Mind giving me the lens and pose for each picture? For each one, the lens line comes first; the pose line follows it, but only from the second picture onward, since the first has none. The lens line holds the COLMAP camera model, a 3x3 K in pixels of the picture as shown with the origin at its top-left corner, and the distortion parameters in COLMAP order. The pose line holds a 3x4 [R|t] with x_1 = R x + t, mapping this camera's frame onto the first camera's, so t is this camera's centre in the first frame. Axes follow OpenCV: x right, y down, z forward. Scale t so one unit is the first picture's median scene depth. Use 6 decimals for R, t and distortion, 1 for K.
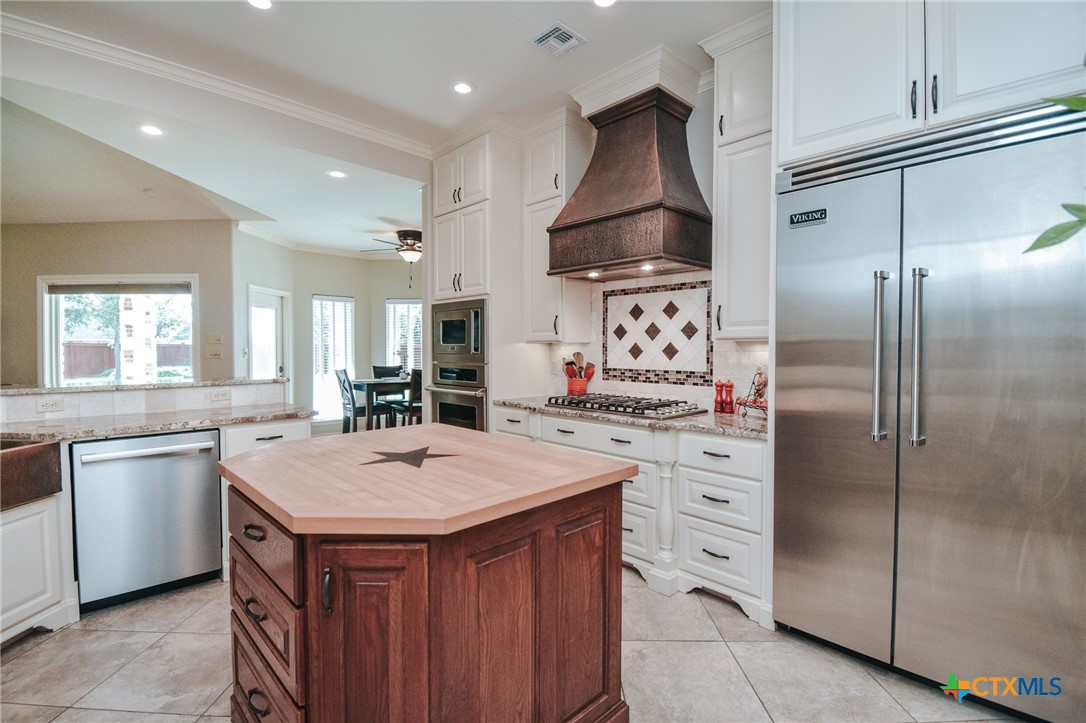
lens RADIAL K [[495.5, 0, 542.0], [0, 495.5, 366.2], [0, 0, 1]] dist [0.001781, -0.000984]
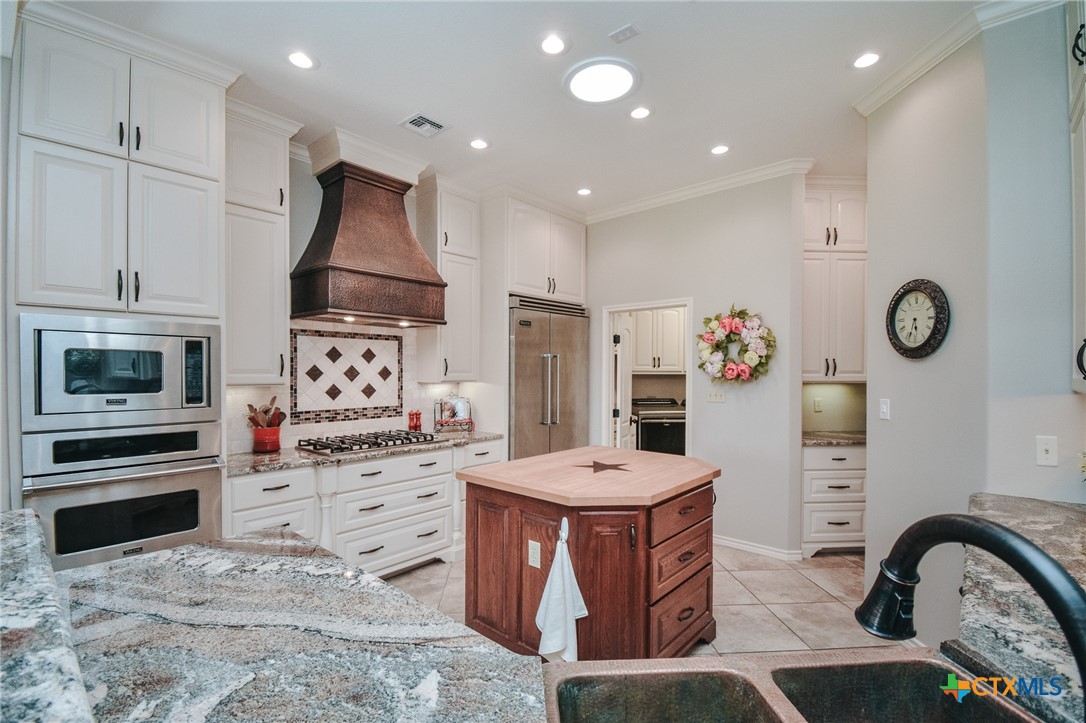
lens RADIAL K [[495.5, 0, 542.0], [0, 495.5, 366.2], [0, 0, 1]] dist [0.001781, -0.000984]
pose [[-0.089081, 0.007581, 0.995995, -0.951080], [0.033647, 0.999423, -0.004598, -0.069849], [-0.995456, 0.033103, -0.089285, 0.703715]]
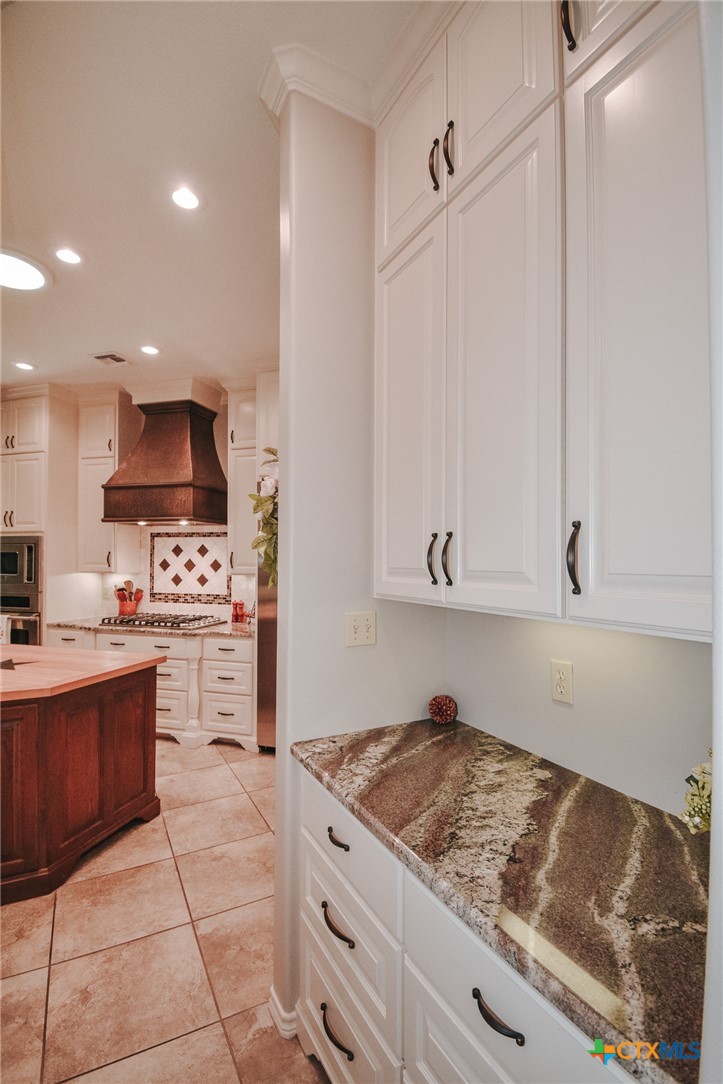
lens RADIAL K [[494.6, 0, 372.0], [0, 494.6, 556.1], [0, 0, 1]] dist [0.001781, -0.000984]
pose [[0.863124, 0.008857, 0.504914, -0.032114], [0.013267, 0.999103, -0.040205, -0.036000], [-0.504818, 0.041400, 0.862233, -0.443727]]
